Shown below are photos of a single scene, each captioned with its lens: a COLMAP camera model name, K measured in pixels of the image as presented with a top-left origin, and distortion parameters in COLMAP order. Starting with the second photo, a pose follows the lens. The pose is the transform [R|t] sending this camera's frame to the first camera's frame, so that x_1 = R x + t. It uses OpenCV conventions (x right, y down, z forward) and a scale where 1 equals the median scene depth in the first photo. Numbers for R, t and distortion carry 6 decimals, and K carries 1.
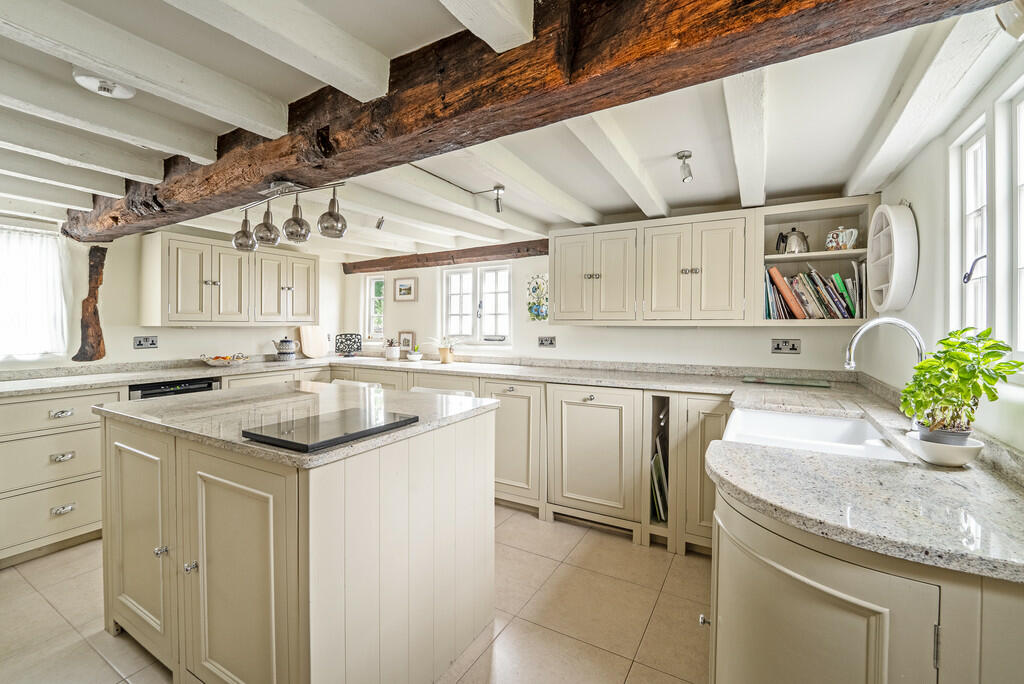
lens RADIAL K [[434.1, 0, 512.7], [0, 434.1, 323.5], [0, 0, 1]] dist [0.016337, -0.000019]
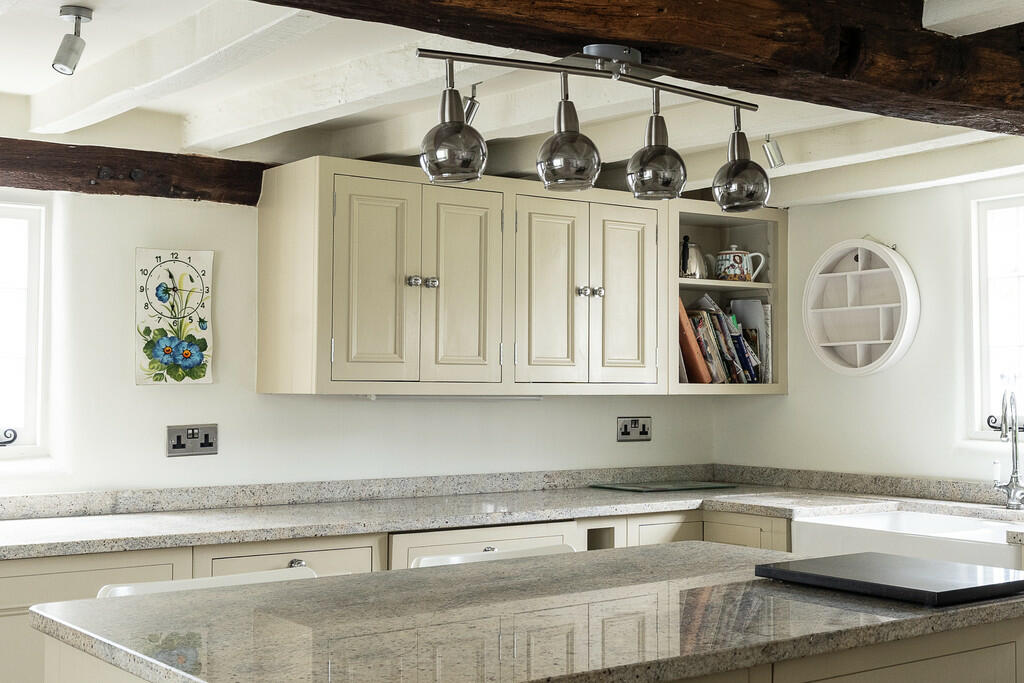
lens RADIAL K [[1425.5, 0, 512.0], [0, 1425.5, 341.5], [0, 0, 1]] dist [0.007027, 0.001831]
pose [[0.413907, 0.032935, 0.909723, -1.170170], [-0.001055, 0.999362, -0.035700, 0.003251], [-0.910319, 0.013817, 0.413677, 0.351105]]
